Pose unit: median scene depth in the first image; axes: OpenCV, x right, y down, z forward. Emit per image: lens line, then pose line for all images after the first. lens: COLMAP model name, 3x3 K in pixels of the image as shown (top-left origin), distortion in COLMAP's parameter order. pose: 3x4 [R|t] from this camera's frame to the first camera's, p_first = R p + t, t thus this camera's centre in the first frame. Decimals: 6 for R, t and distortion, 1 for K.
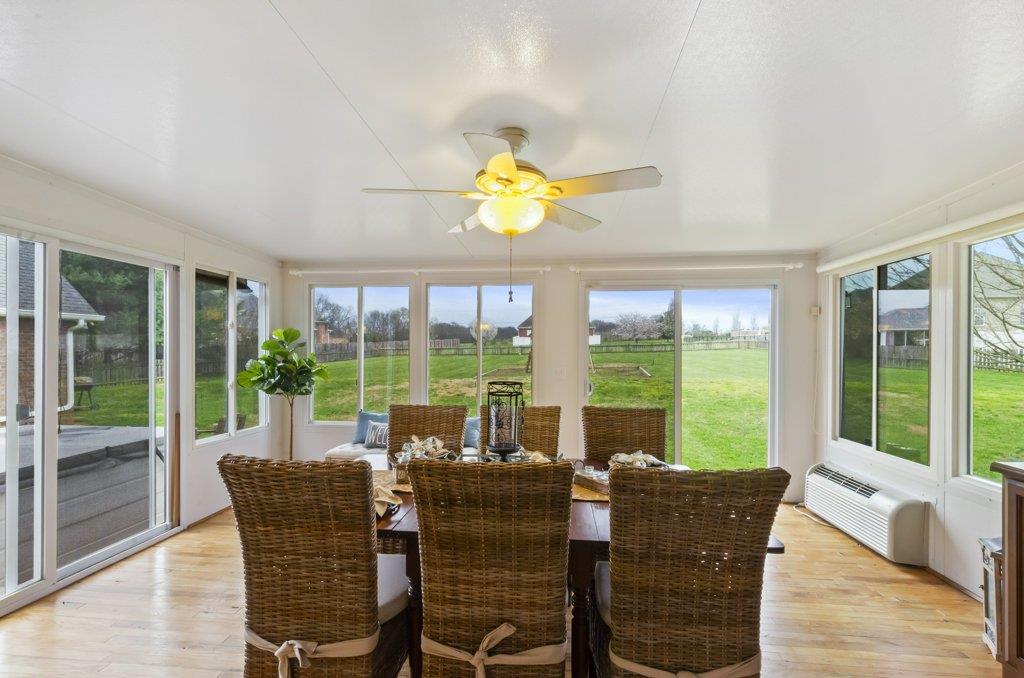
lens RADIAL K [[460.0, 0, 507.7], [0, 460.0, 352.9], [0, 0, 1]] dist [0.000530, -0.000059]
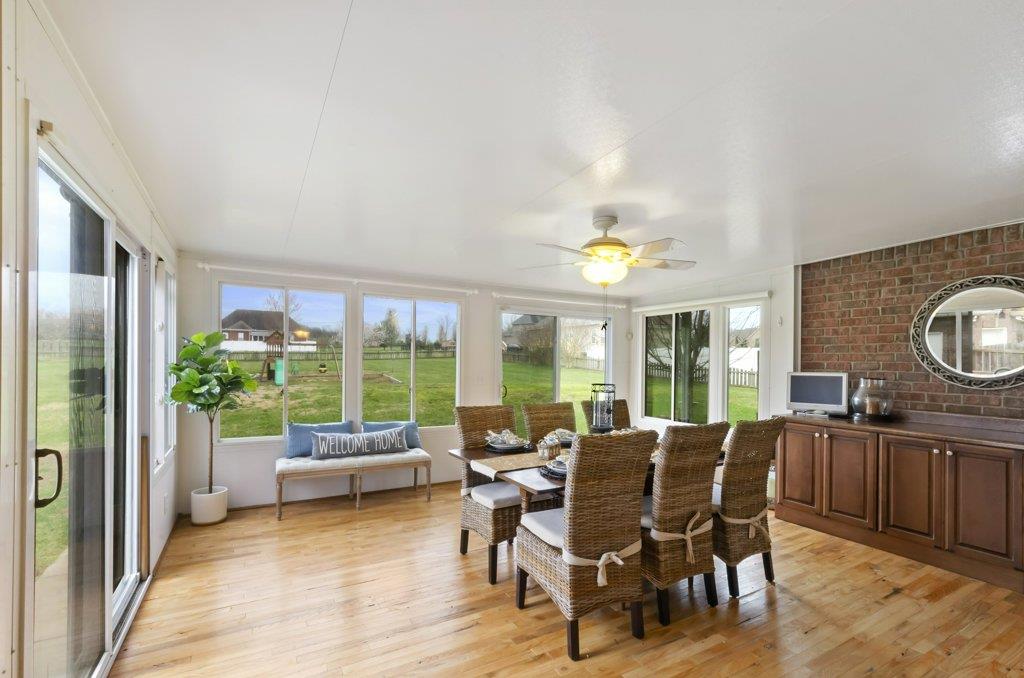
lens RADIAL K [[460.0, 0, 507.7], [0, 460.0, 352.9], [0, 0, 1]] dist [0.000530, -0.000059]
pose [[0.811344, 0.017934, 0.584294, -0.697017], [-0.008539, 0.999786, -0.018829, -0.003141], [-0.584507, 0.010287, 0.811324, -0.023006]]
